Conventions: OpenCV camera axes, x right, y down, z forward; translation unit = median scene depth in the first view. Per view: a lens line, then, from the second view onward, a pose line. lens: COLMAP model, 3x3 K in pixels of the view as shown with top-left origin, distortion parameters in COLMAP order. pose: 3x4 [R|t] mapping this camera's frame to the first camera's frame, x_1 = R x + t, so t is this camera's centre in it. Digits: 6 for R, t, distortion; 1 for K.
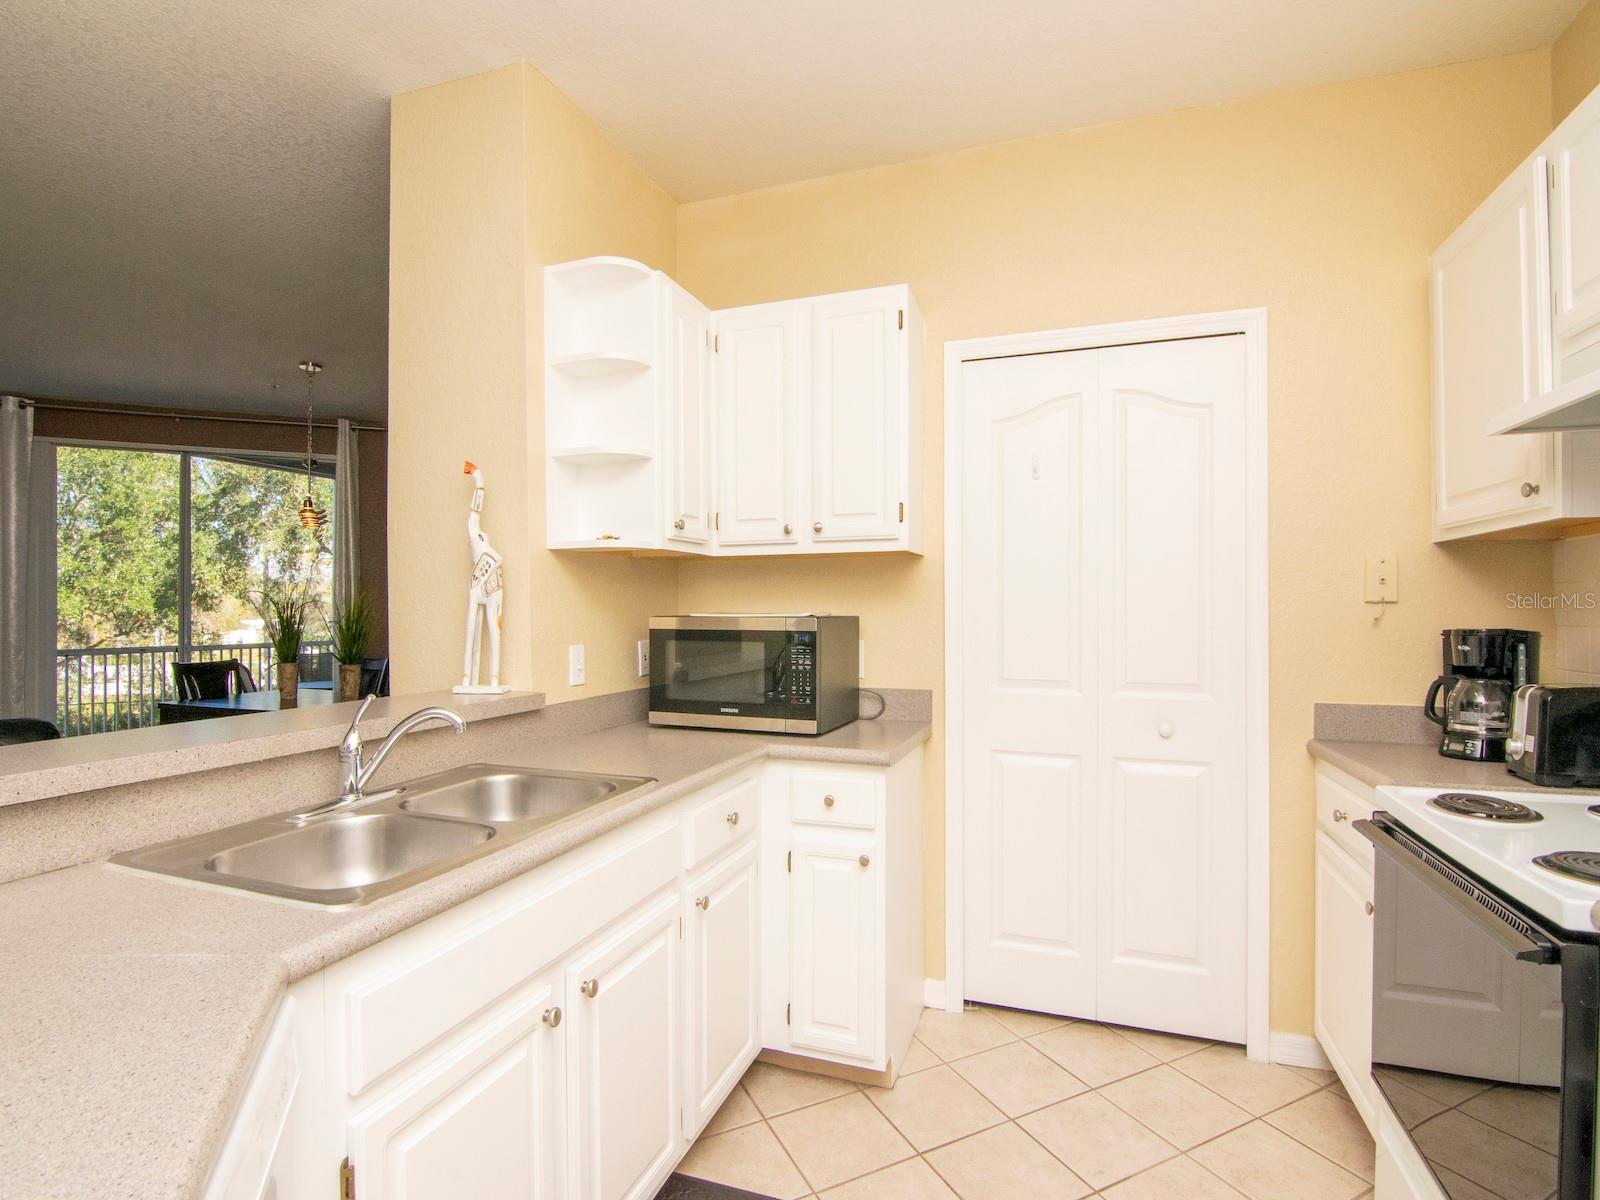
lens RADIAL K [[794.2, 0, 784.3], [0, 794.2, 602.2], [0, 0, 1]] dist [-0.002255, -0.010072]
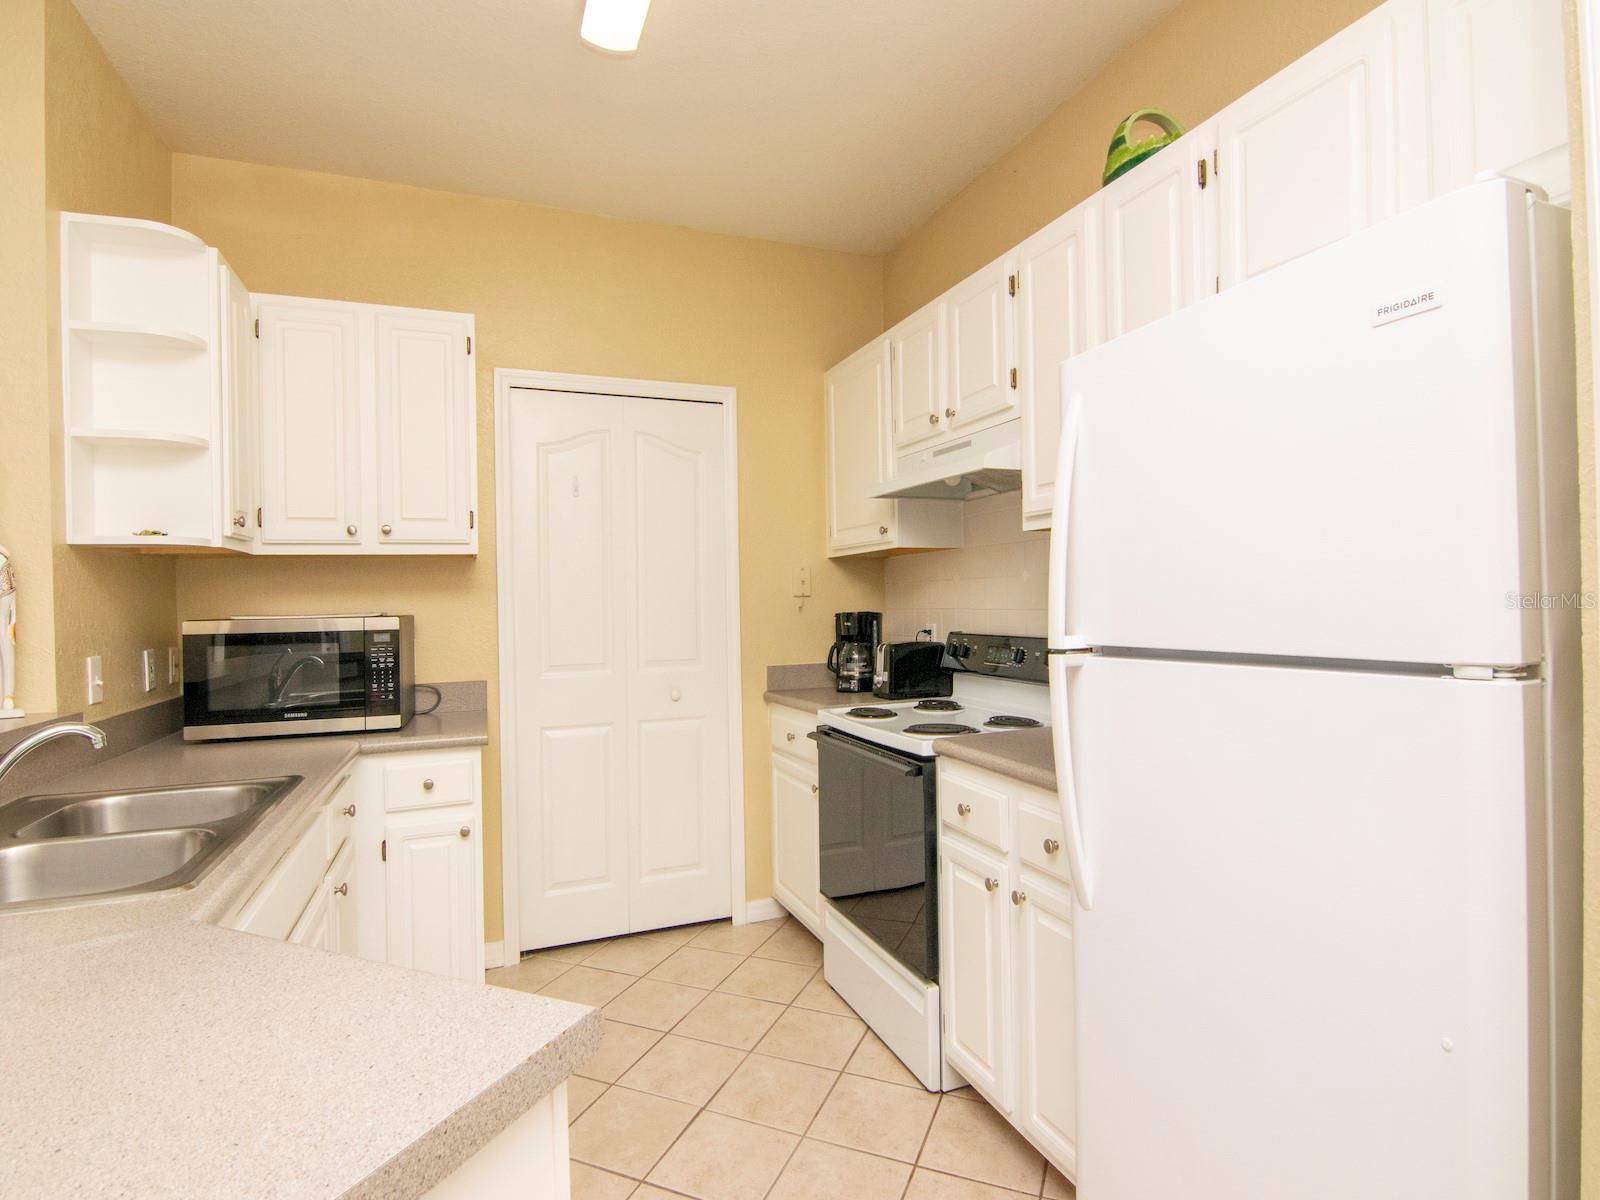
lens RADIAL K [[821.0, 0, 804.2], [0, 821.0, 594.7], [0, 0, 1]] dist [-0.006287, -0.004398]
pose [[0.743018, -0.009250, 0.669207, -0.281144], [0.014306, 0.999896, -0.002064, 0.000395], [-0.669118, 0.011107, 0.743073, -0.162365]]
